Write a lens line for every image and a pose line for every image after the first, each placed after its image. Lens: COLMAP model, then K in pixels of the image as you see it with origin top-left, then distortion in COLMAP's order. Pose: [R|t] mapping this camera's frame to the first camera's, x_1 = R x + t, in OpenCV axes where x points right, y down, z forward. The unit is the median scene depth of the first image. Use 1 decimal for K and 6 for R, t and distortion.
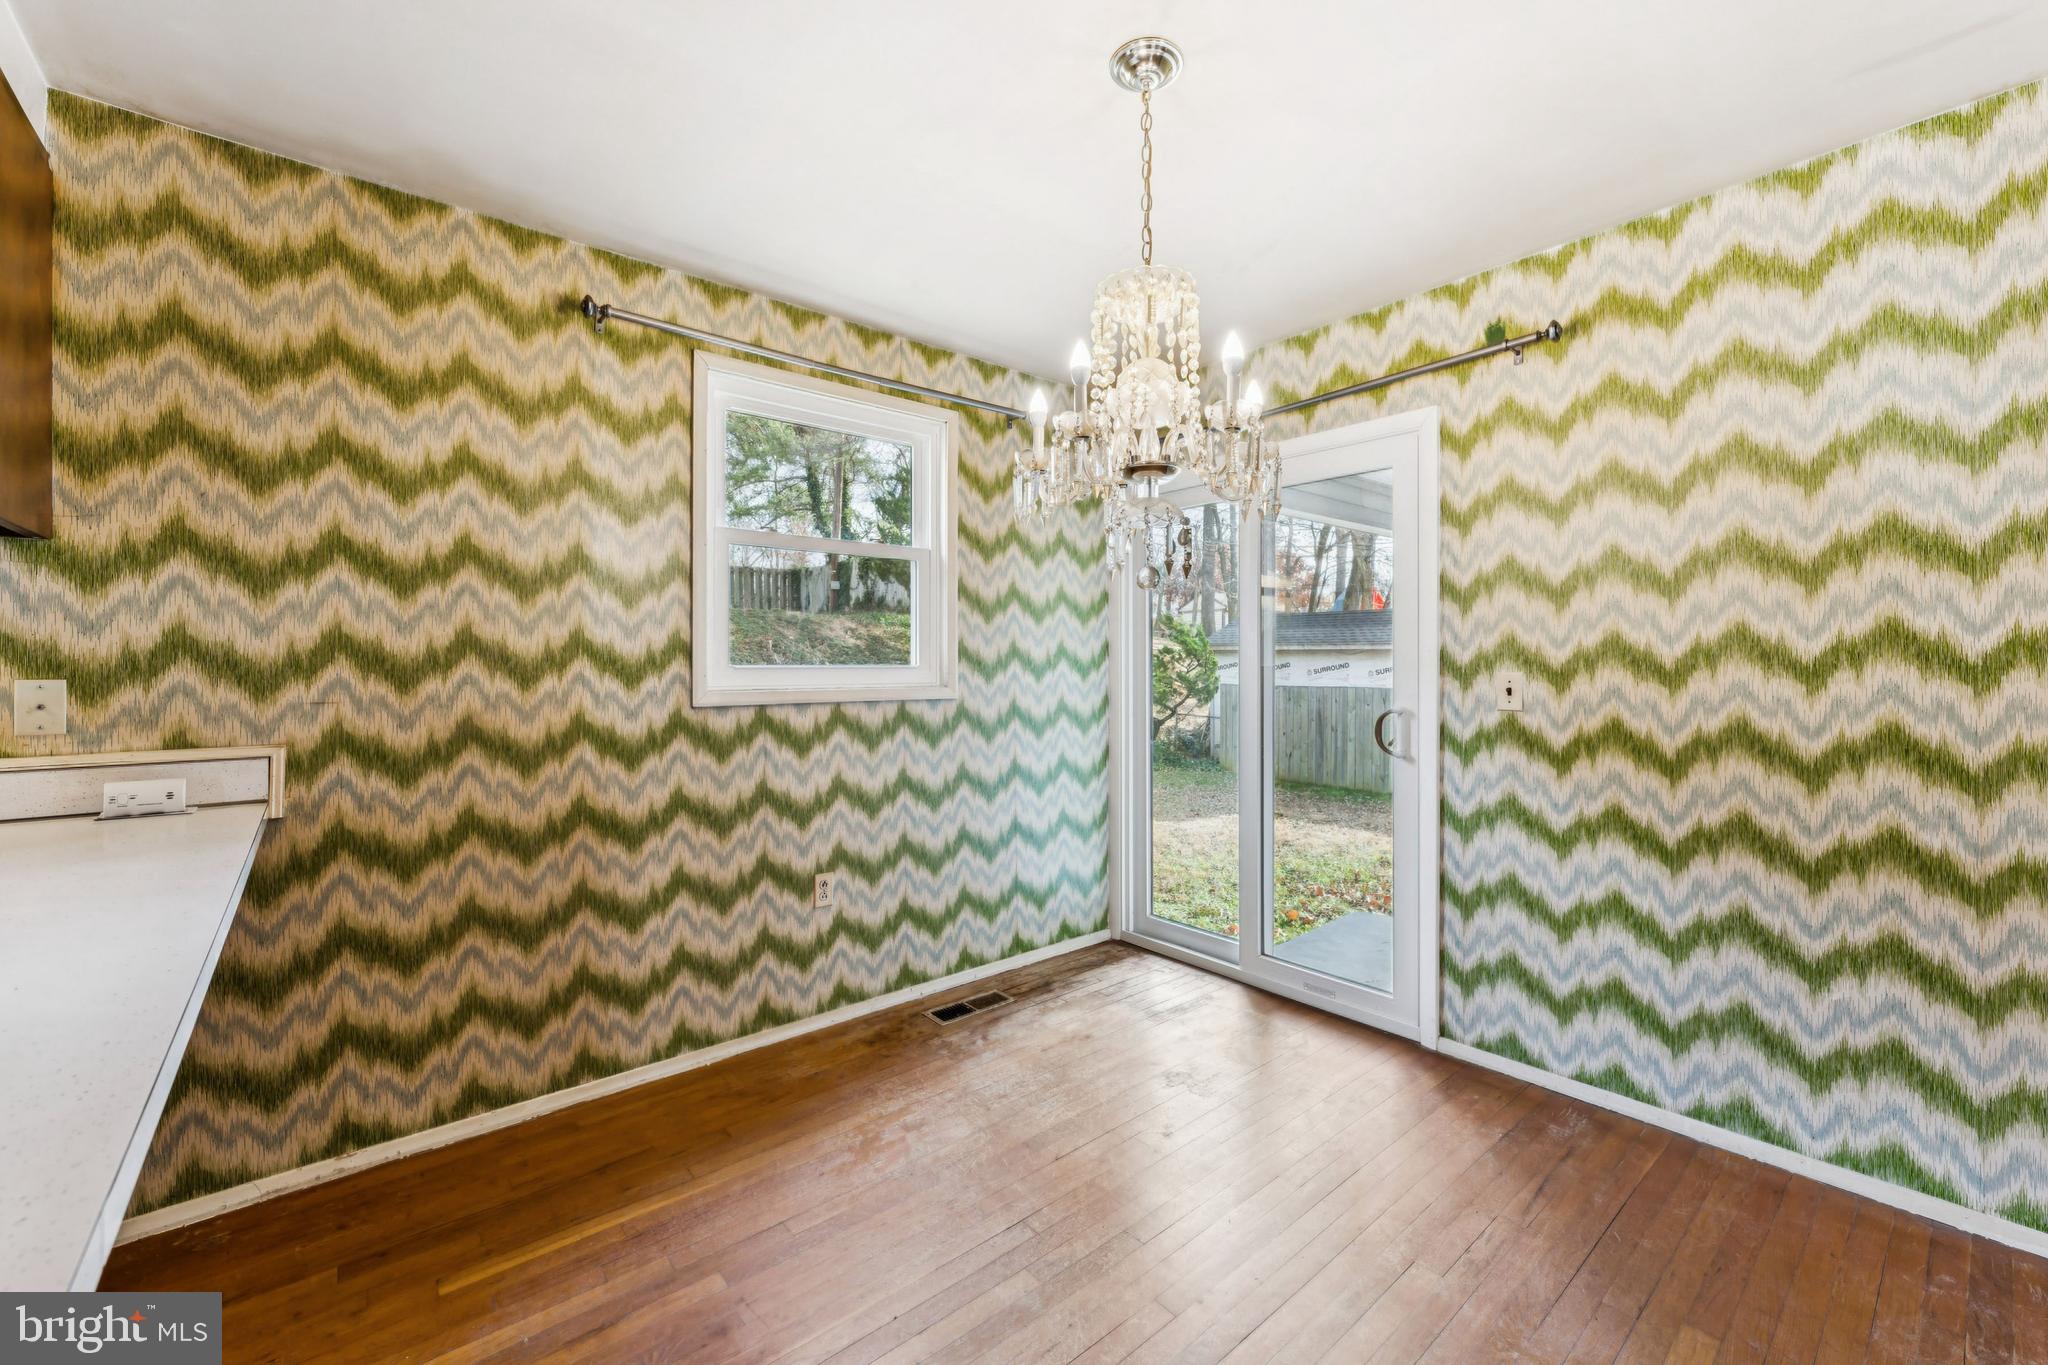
lens RADIAL K [[829.0, 0, 1027.2], [0, 829.0, 661.3], [0, 0, 1]] dist [-0.001068, -0.000272]
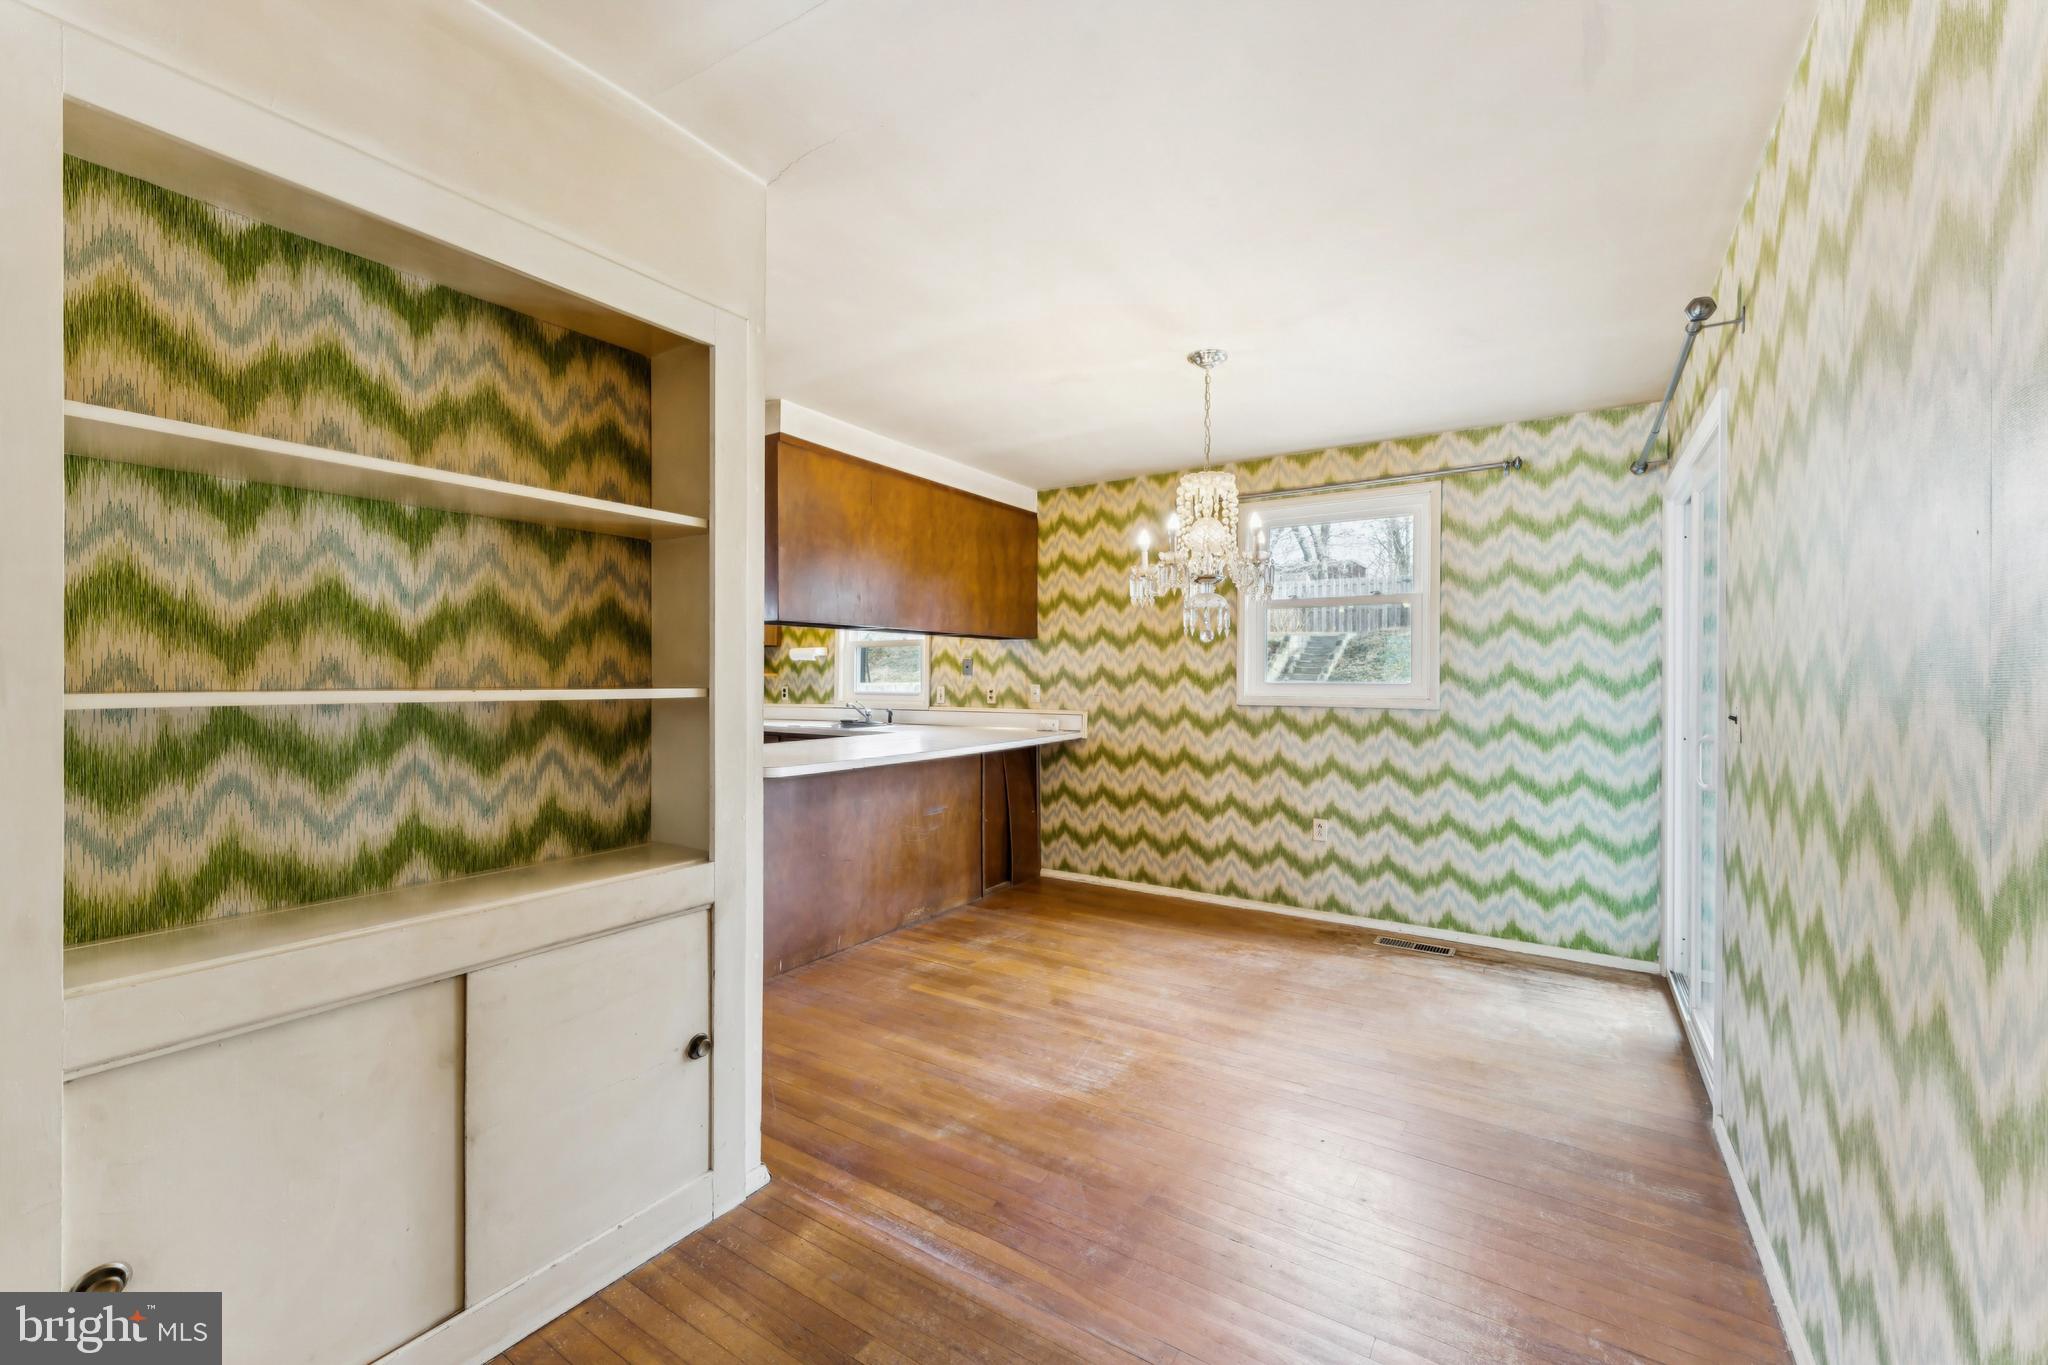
lens RADIAL K [[823.7, 0, 1021.0], [0, 823.7, 672.1], [0, 0, 1]] dist [-0.000676, 0.000004]
pose [[0.283401, -0.002615, -0.958998, 1.204694], [-0.000135, 0.999996, -0.002767, -0.010498], [0.959001, 0.000914, 0.283400, 0.053748]]
